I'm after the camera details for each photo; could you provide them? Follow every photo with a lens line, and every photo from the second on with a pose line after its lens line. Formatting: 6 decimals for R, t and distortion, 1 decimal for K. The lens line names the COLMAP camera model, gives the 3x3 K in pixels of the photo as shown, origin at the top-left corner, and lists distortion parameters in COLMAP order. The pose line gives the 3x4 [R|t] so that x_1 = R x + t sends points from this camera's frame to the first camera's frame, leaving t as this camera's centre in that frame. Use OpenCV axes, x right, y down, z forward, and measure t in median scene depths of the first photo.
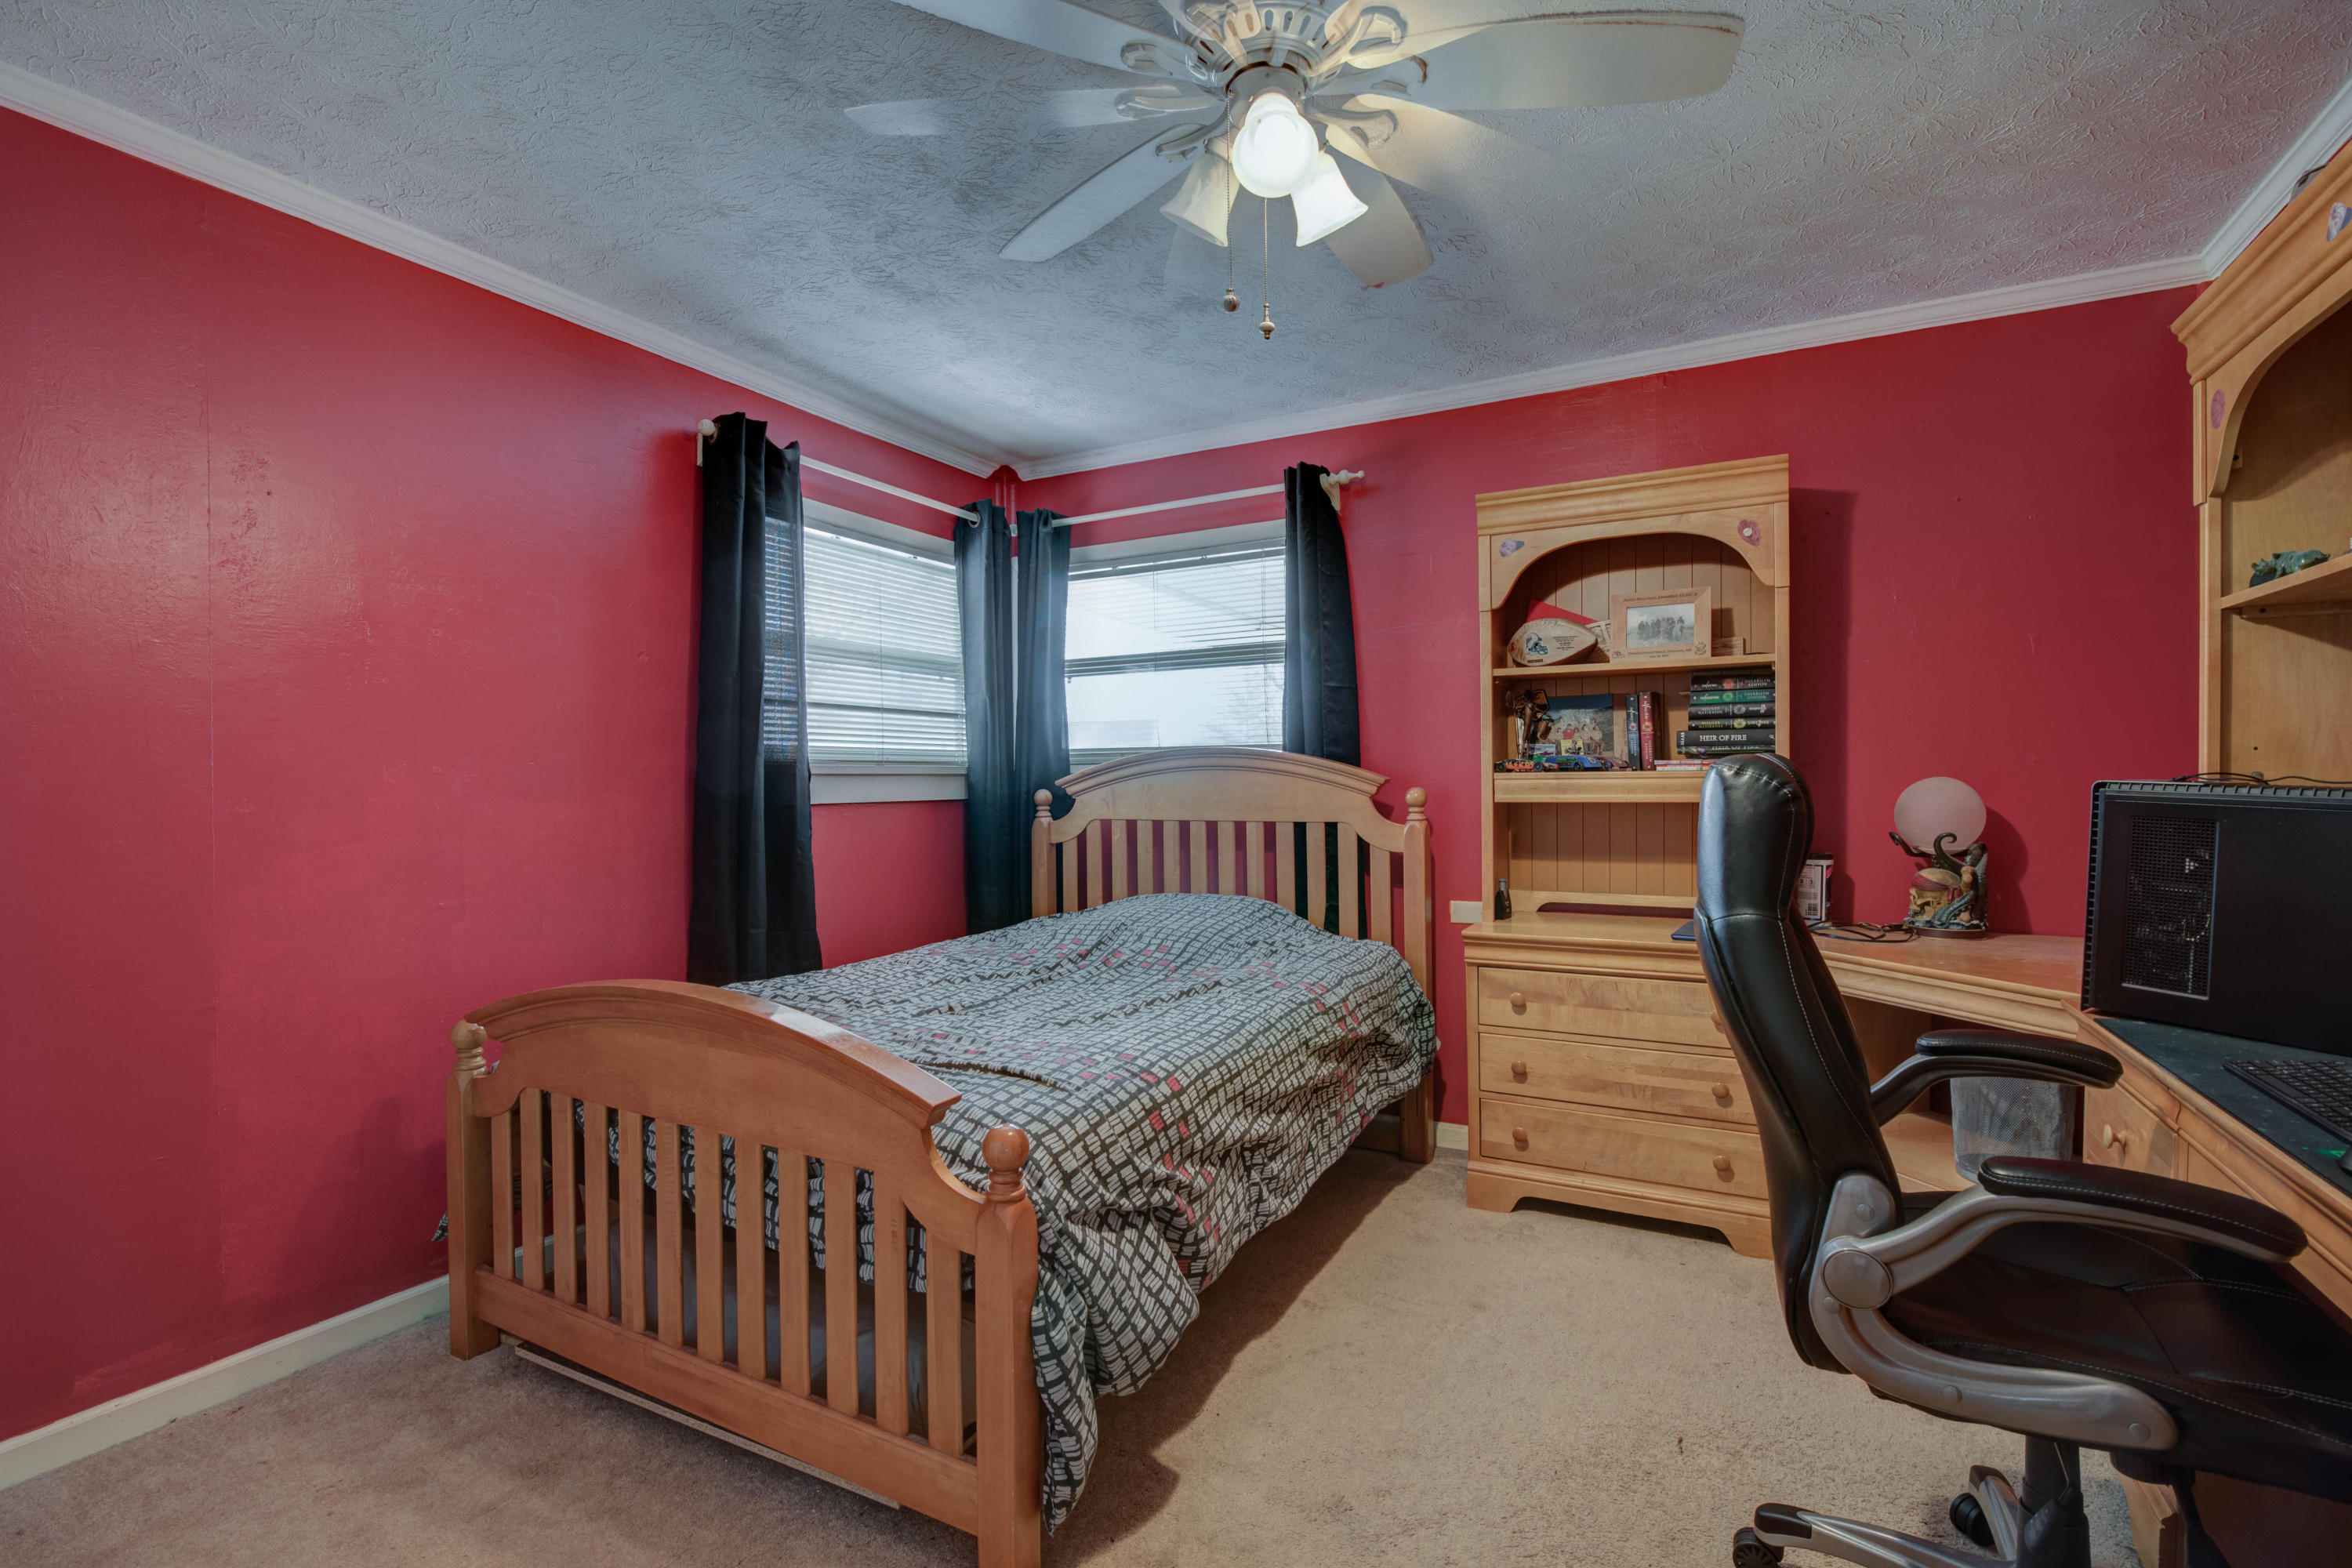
lens RADIAL K [[1078.8, 0, 1173.6], [0, 1078.8, 784.6], [0, 0, 1]] dist [-0.012041, 0.000053]
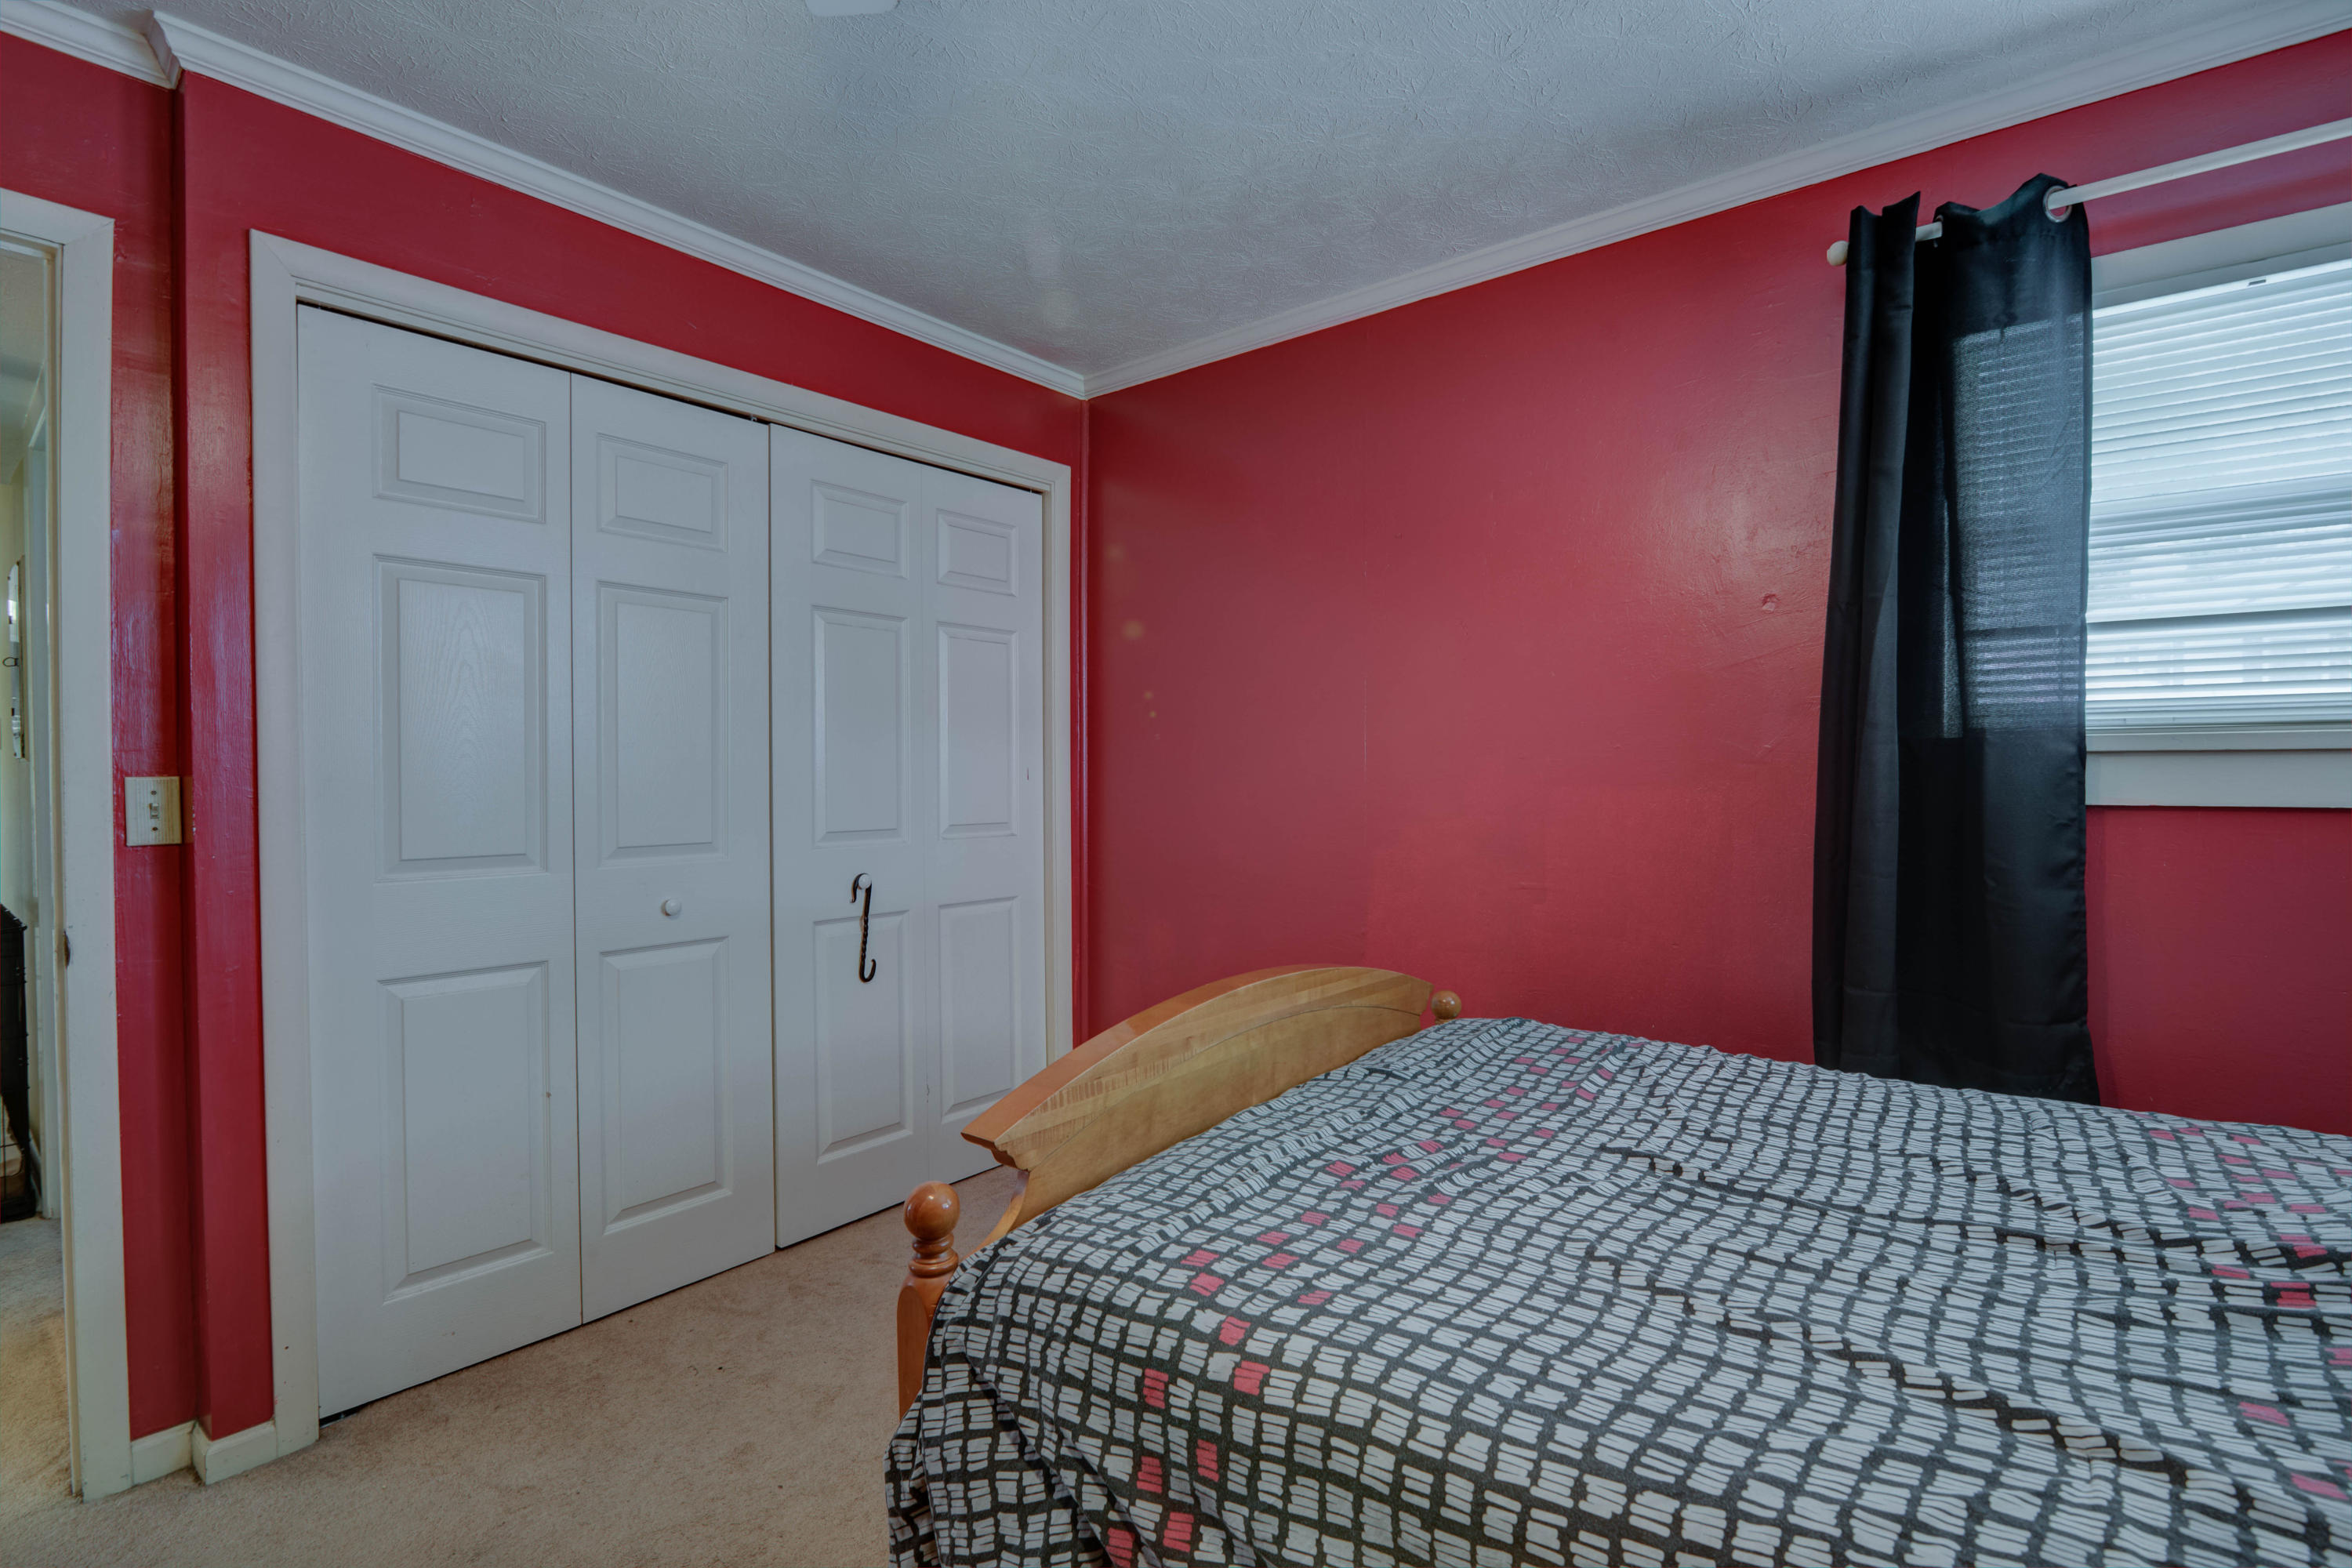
lens RADIAL K [[1078.8, 0, 1178.1], [0, 1078.8, 784.8], [0, 0, 1]] dist [-0.012041, 0.000053]
pose [[-0.179984, 0.028469, -0.983258, 0.308528], [0.002455, 0.999591, 0.028493, -0.009991], [0.983666, 0.002715, -0.179980, 0.656854]]
